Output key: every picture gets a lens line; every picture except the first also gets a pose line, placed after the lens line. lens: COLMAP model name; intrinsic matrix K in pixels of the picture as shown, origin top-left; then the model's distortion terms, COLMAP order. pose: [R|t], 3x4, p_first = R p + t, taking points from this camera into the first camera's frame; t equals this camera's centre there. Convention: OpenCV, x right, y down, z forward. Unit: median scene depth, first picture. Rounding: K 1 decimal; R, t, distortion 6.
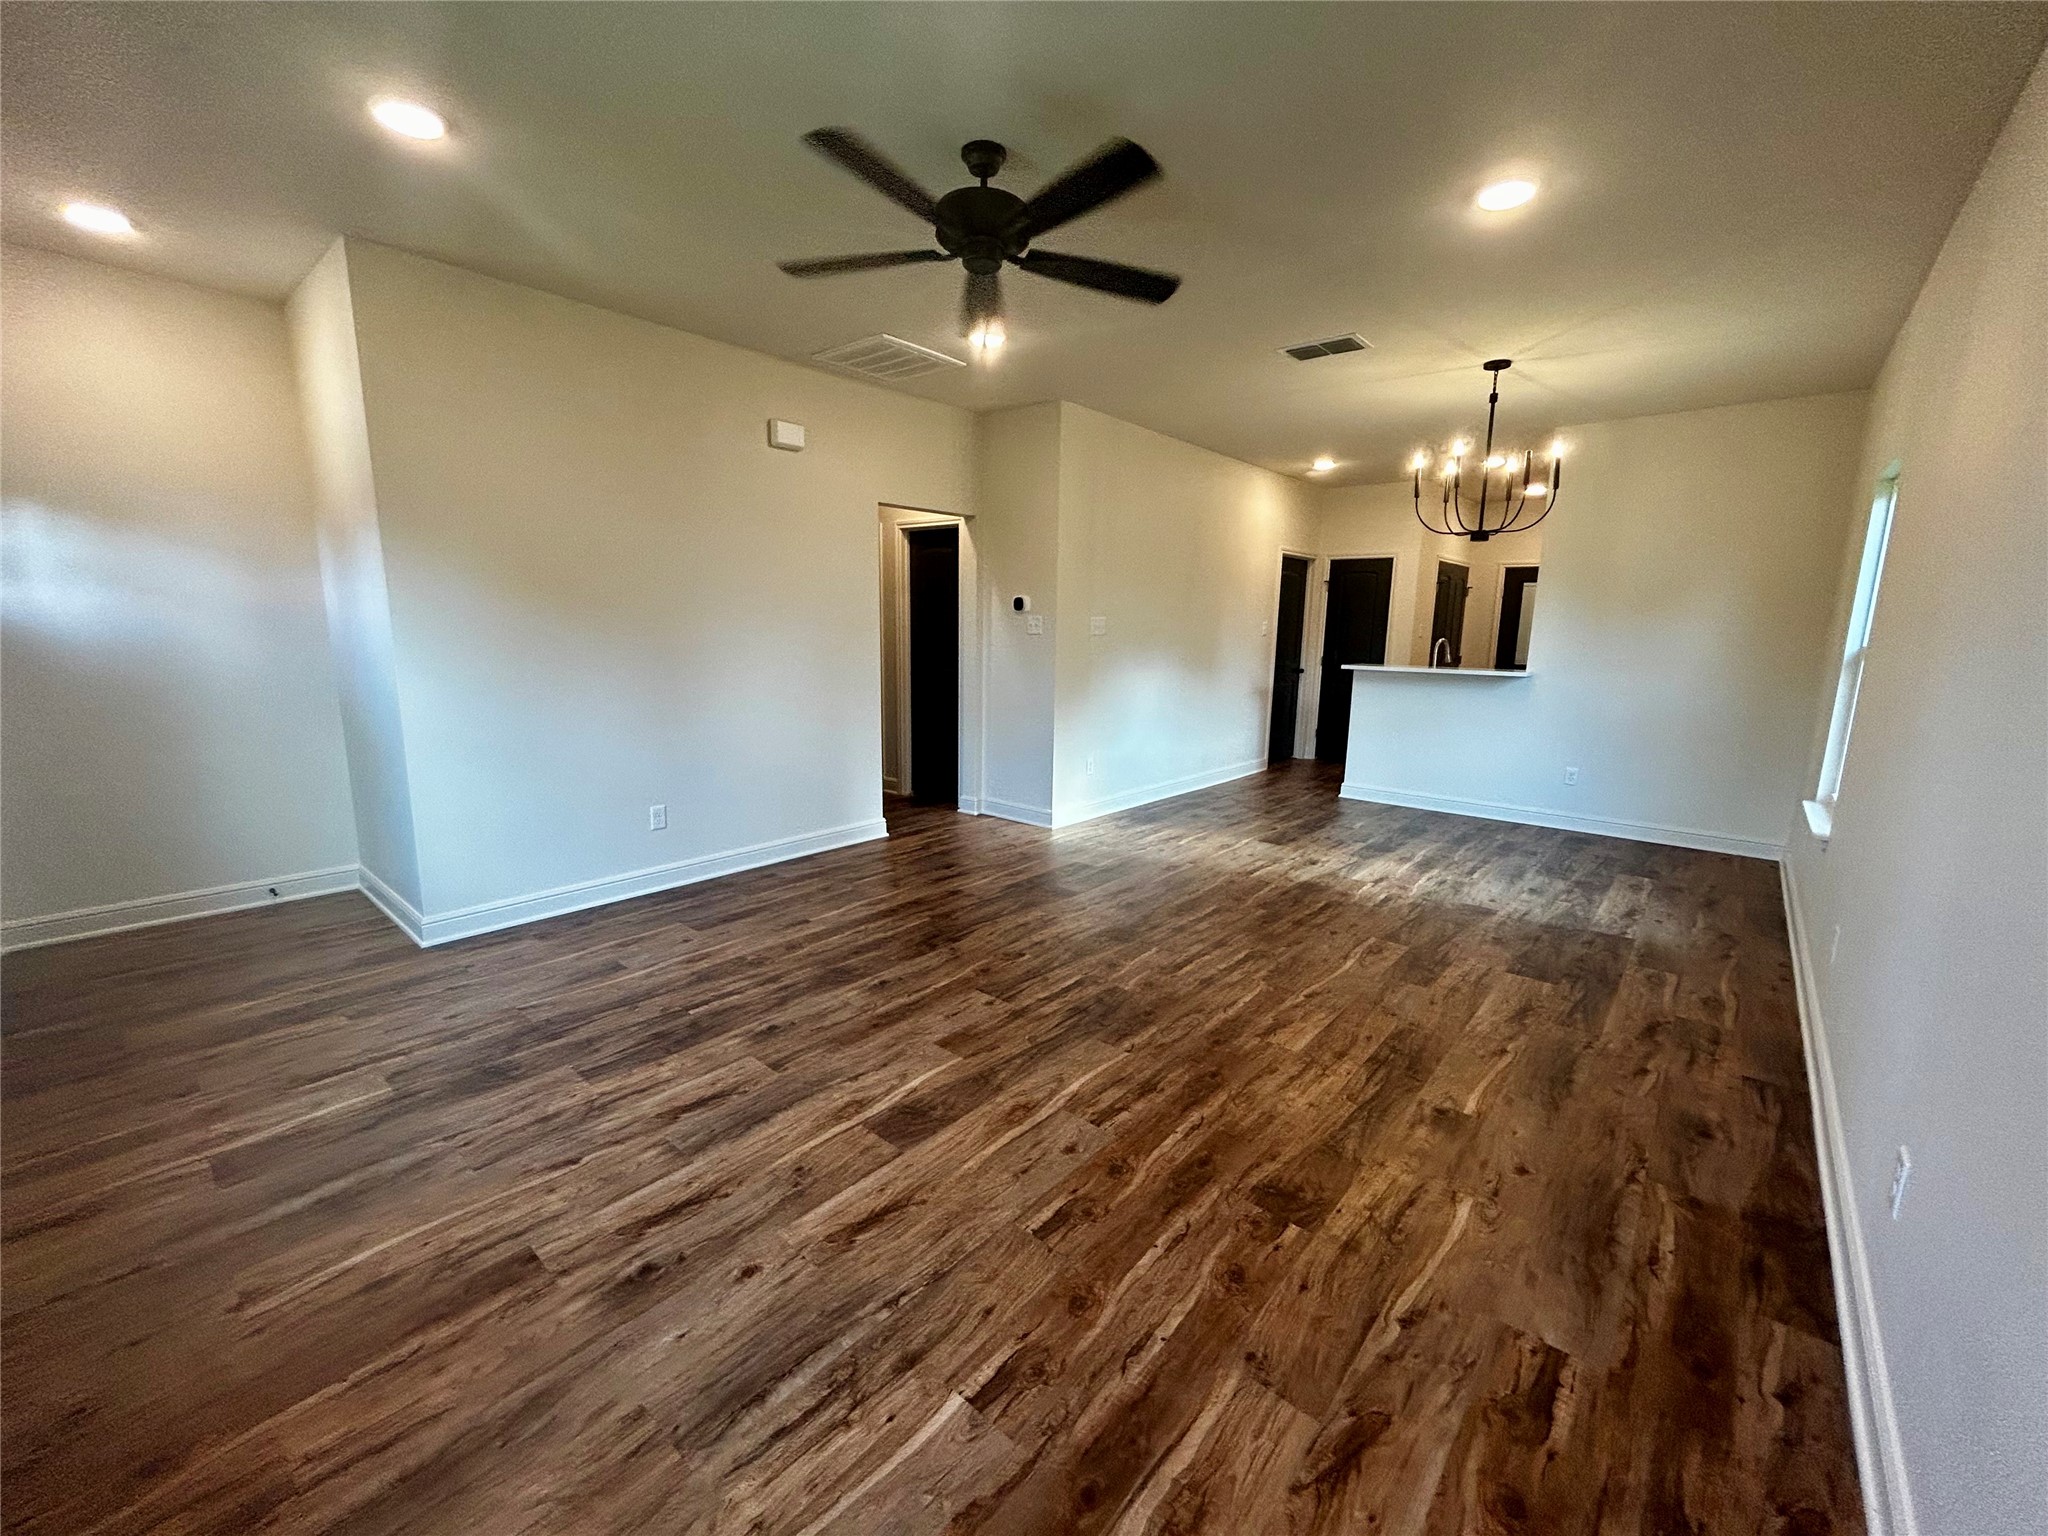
lens RADIAL K [[828.4, 0, 1024.0], [0, 828.4, 768.0], [0, 0, 1]] dist [-0.000404, 0.000585]
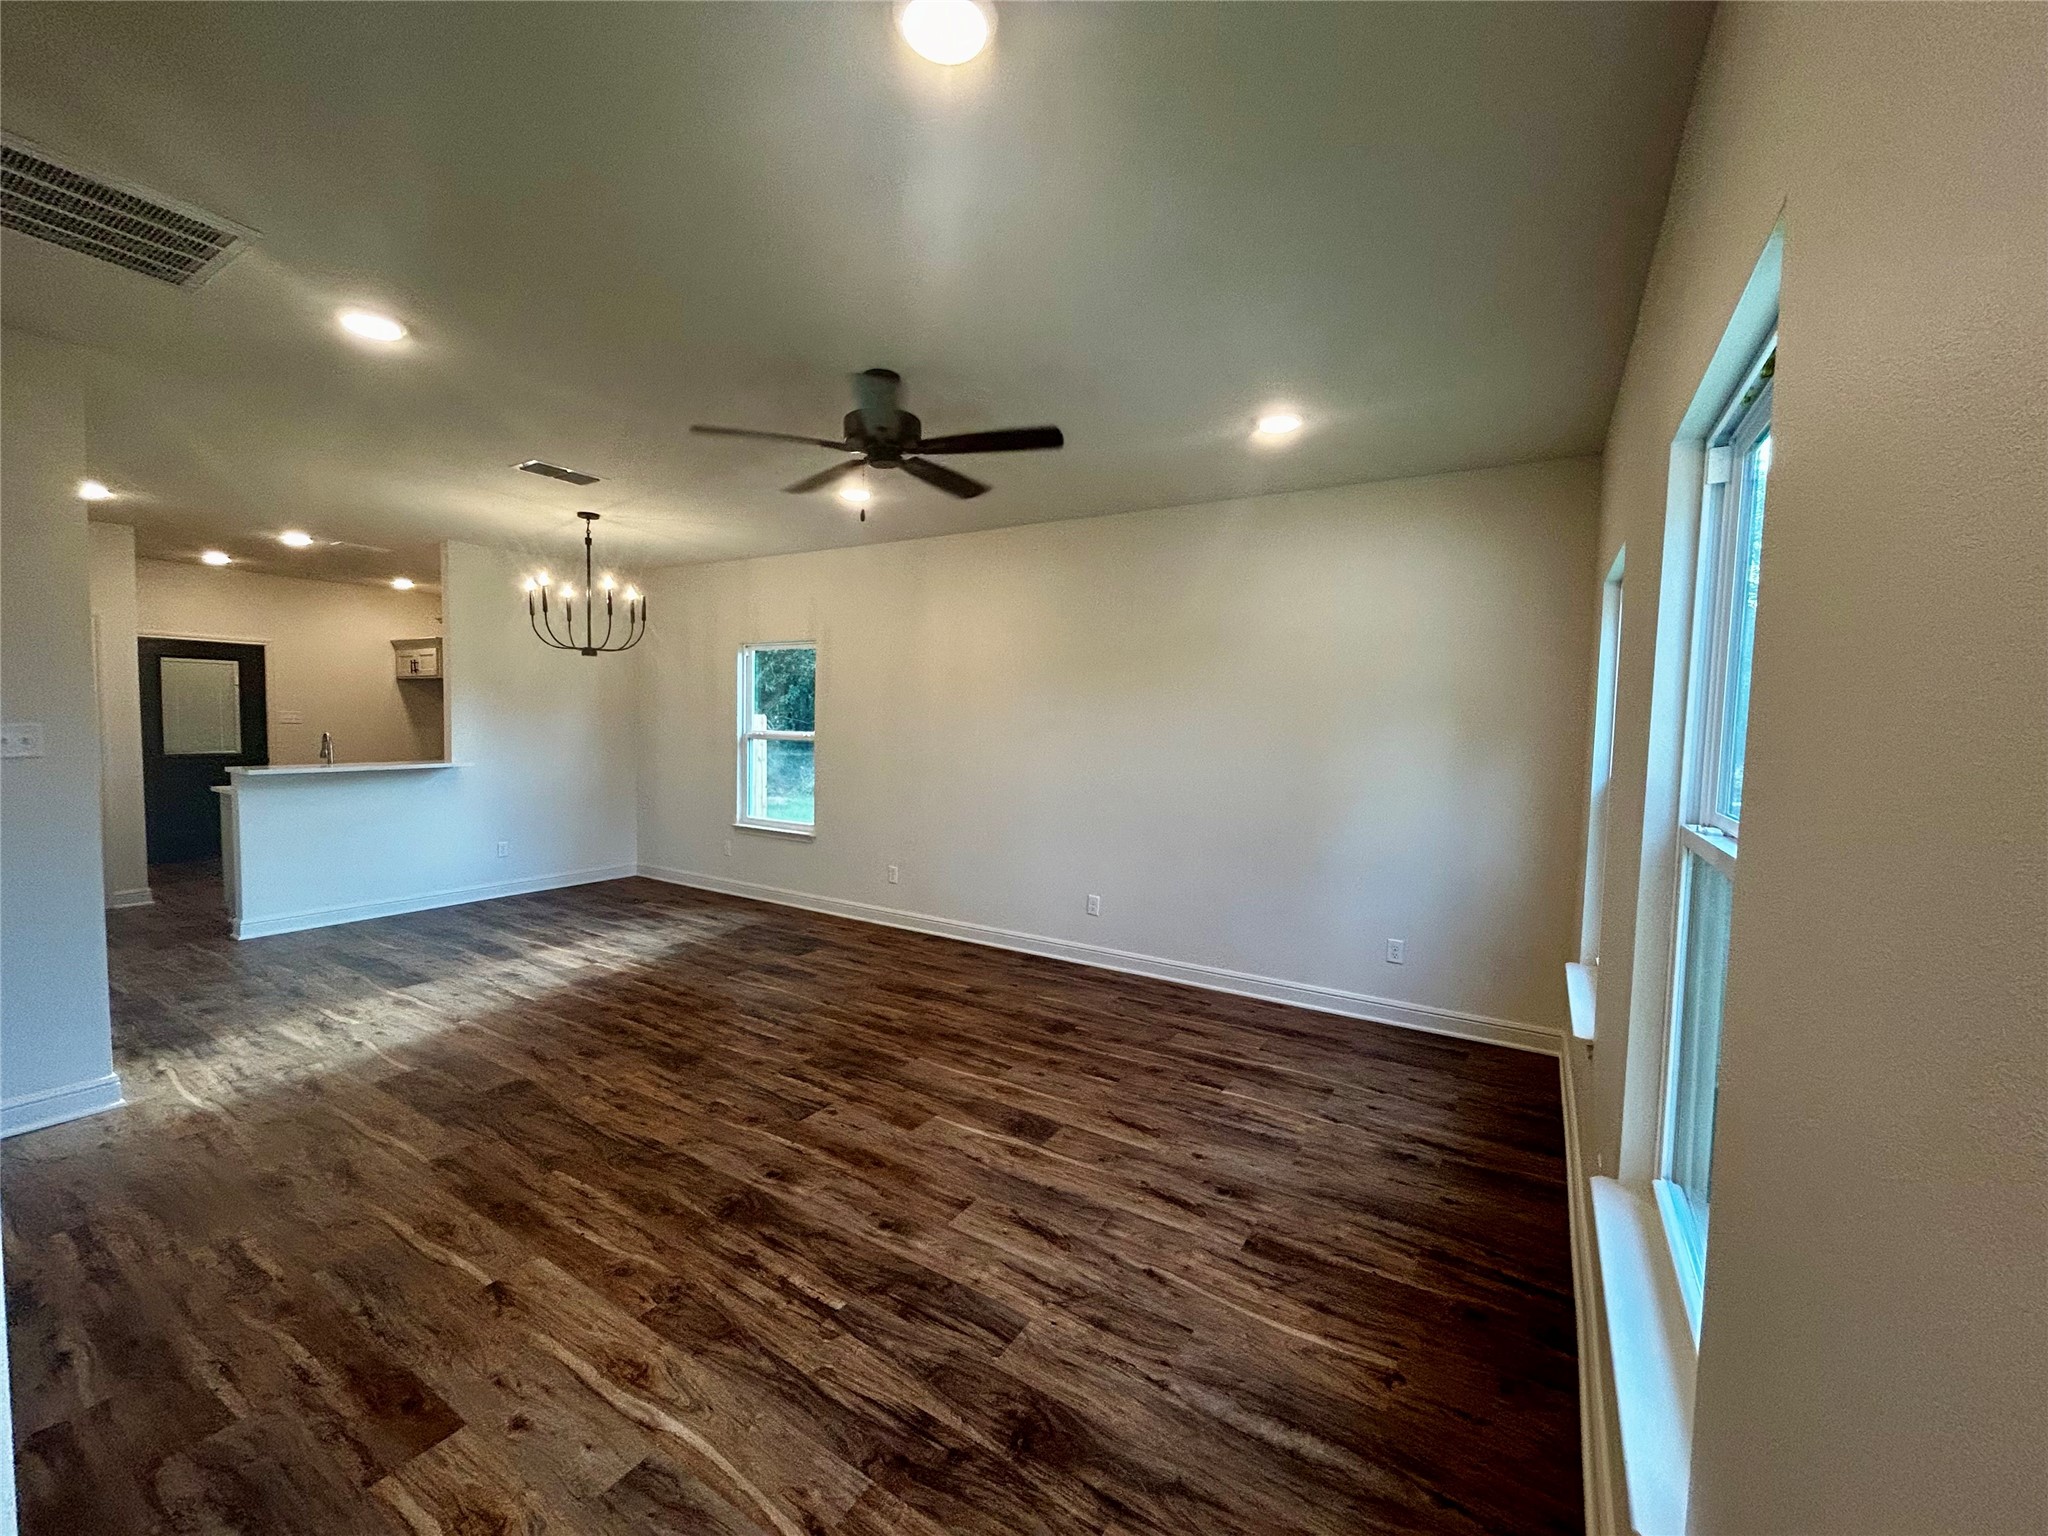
lens RADIAL K [[828.4, 0, 1024.0], [0, 828.4, 768.0], [0, 0, 1]] dist [-0.000404, 0.000585]
pose [[-0.154290, -0.079992, 0.984782, -1.048762], [0.148463, 0.983524, 0.103150, -0.207227], [-0.976808, 0.162119, -0.139872, 0.828475]]
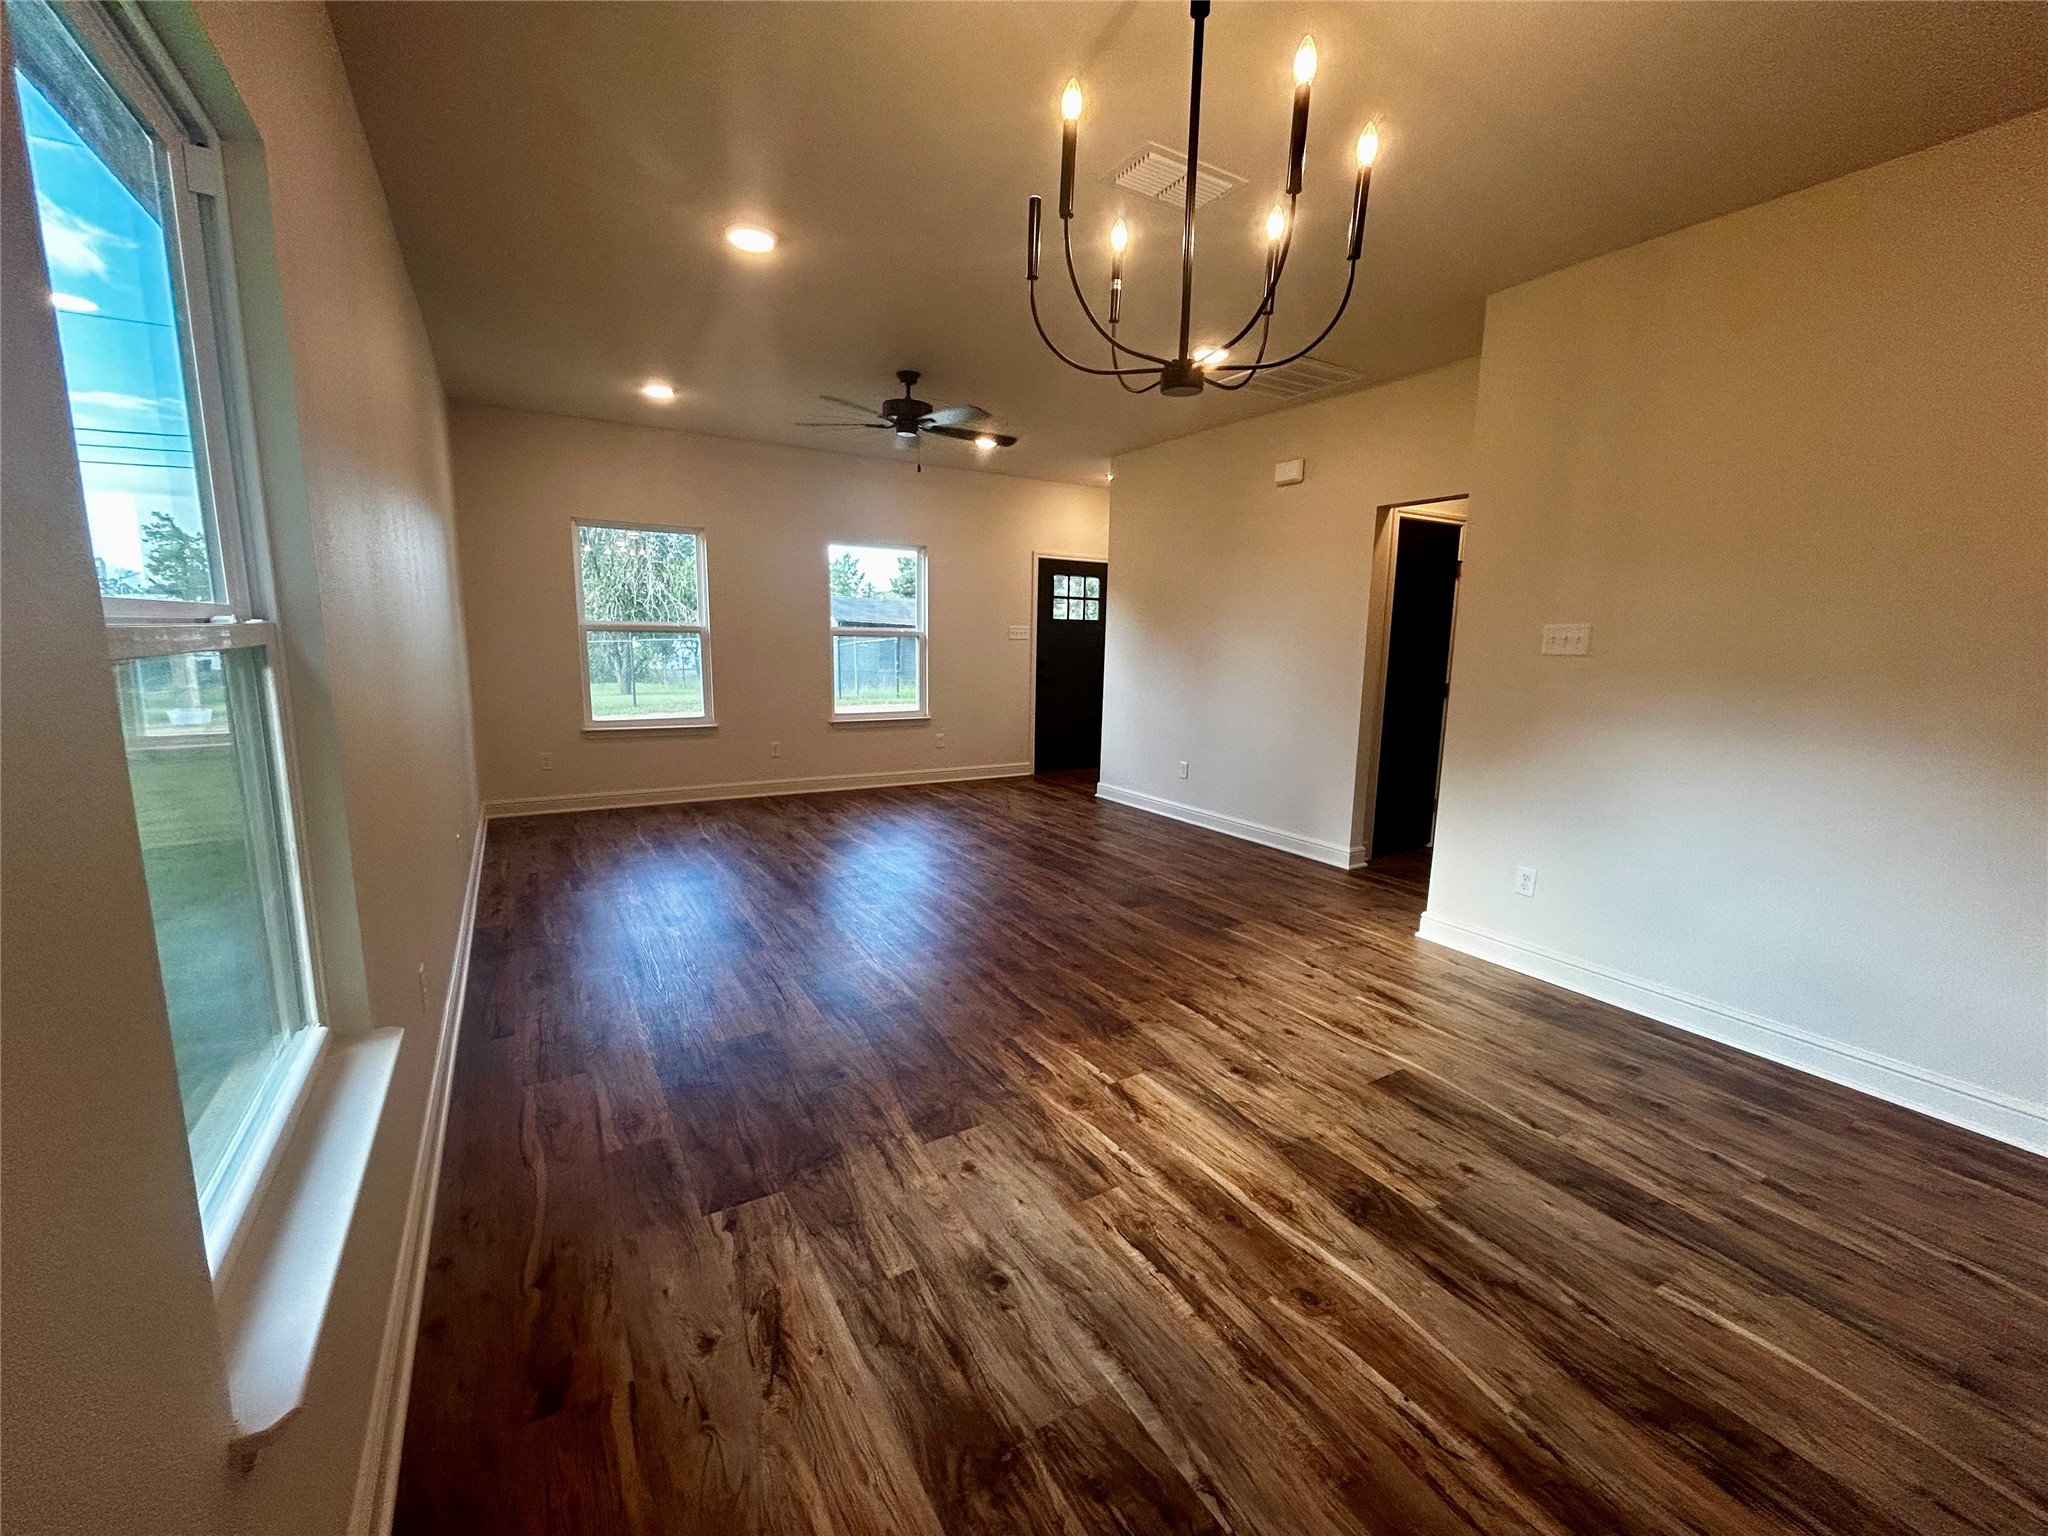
lens RADIAL K [[828.4, 0, 1024.0], [0, 828.4, 768.0], [0, 0, 1]] dist [-0.000404, 0.000585]
pose [[-0.307920, 0.129575, -0.942547, 1.371286], [-0.191552, 0.961953, 0.194821, -0.234452], [0.931930, 0.240536, -0.271384, 1.536726]]
